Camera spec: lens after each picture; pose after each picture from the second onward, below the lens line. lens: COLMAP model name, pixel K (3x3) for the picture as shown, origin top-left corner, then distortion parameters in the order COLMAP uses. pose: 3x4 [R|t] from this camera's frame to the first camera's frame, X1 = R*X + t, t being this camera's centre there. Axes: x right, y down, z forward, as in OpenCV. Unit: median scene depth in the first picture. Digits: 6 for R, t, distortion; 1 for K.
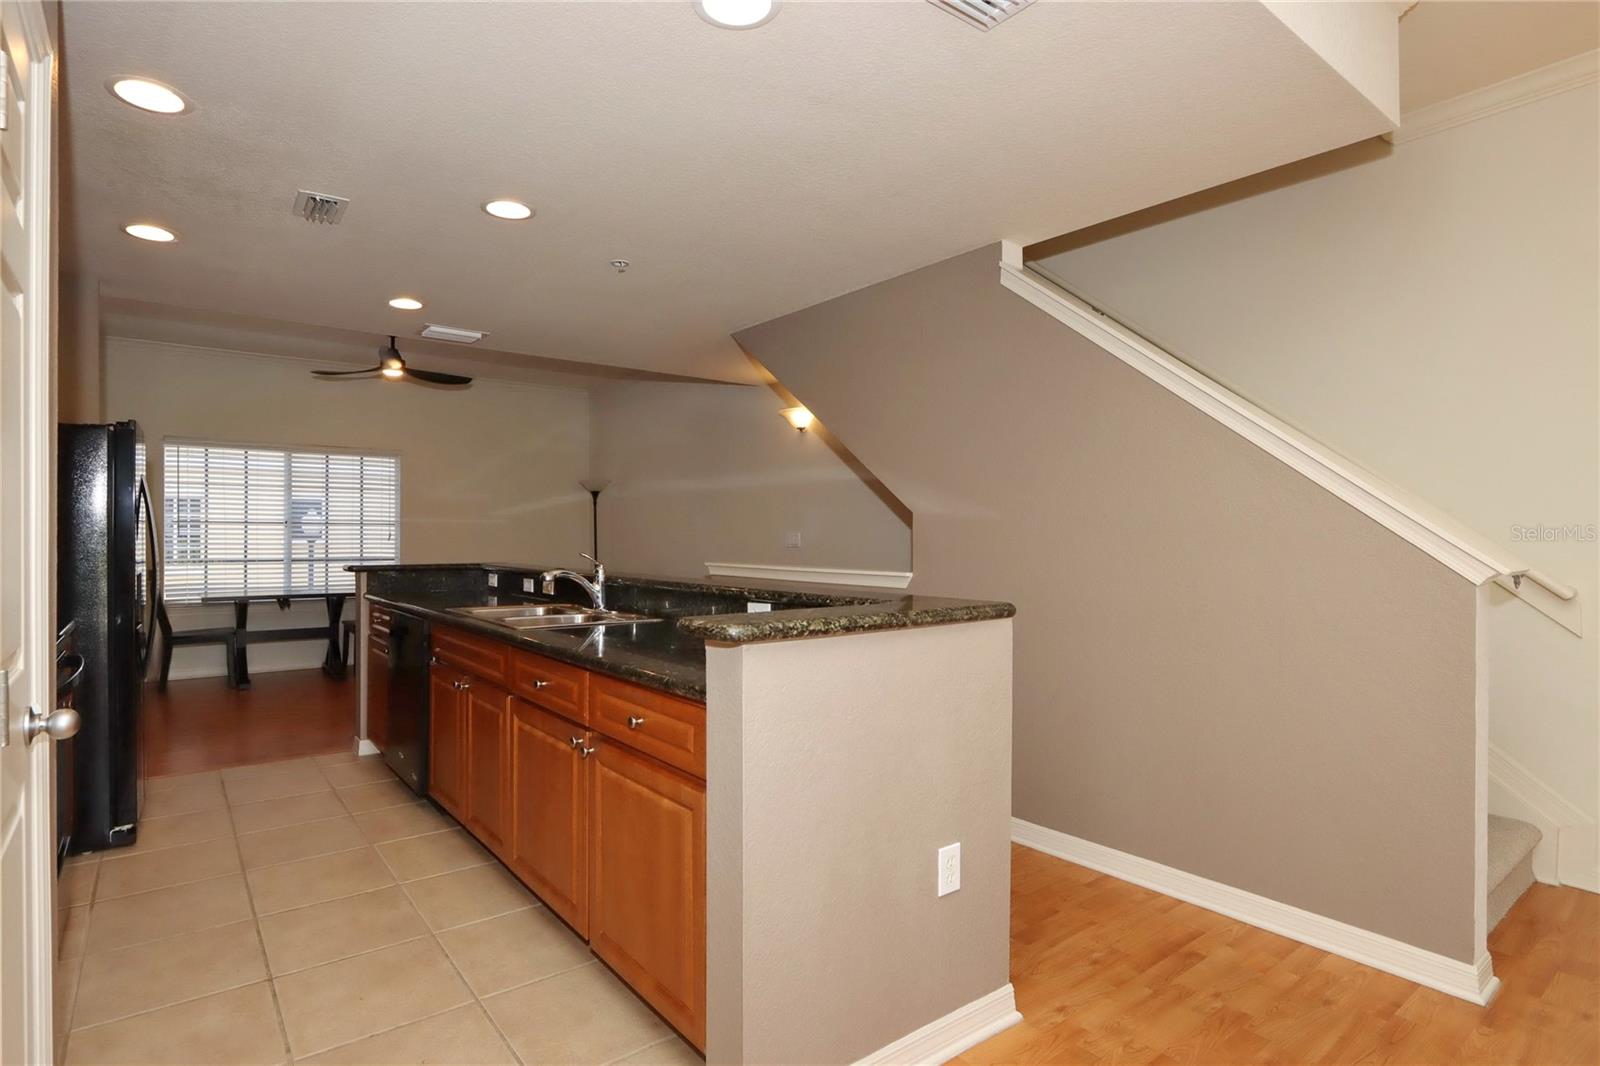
lens RADIAL K [[745.0, 0, 793.4], [0, 745.0, 531.8], [0, 0, 1]] dist [0.008091, 0.001762]
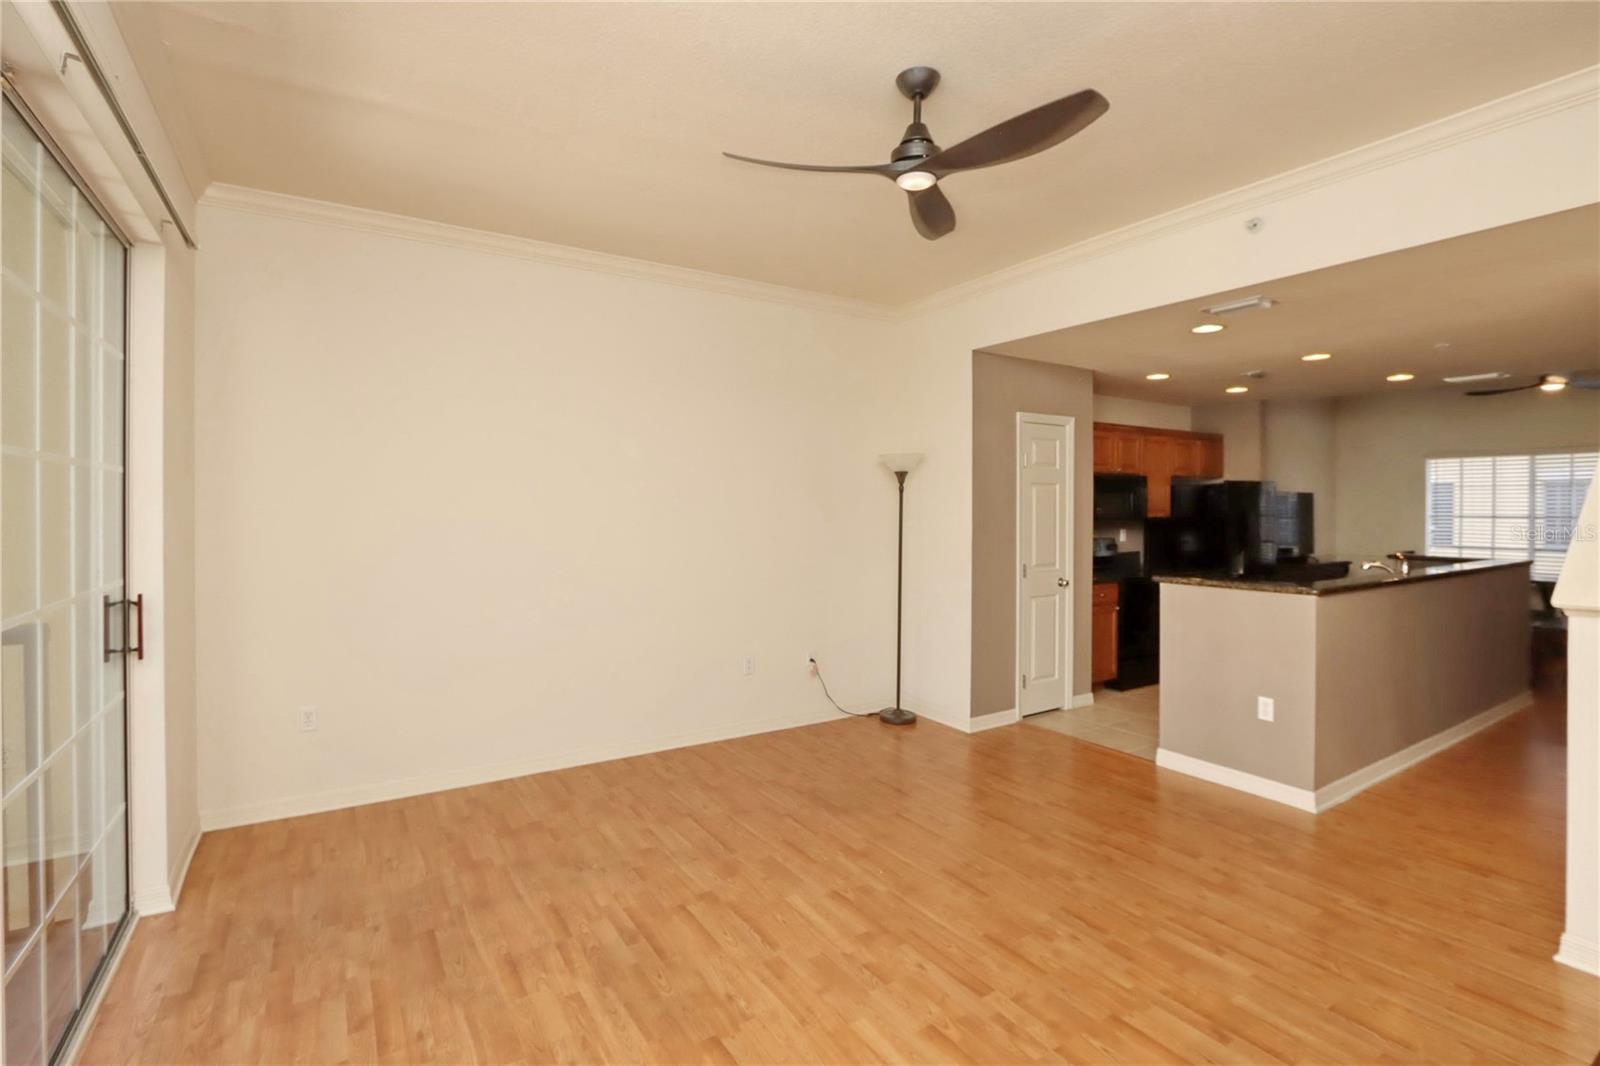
lens RADIAL K [[745.0, 0, 814.2], [0, 745.0, 507.9], [0, 0, 1]] dist [0.008091, 0.001762]
pose [[-0.057967, 0.002551, -0.998315, 0.651180], [-0.002985, 0.999992, 0.002729, -0.030738], [0.998314, 0.003139, -0.057959, -0.038169]]
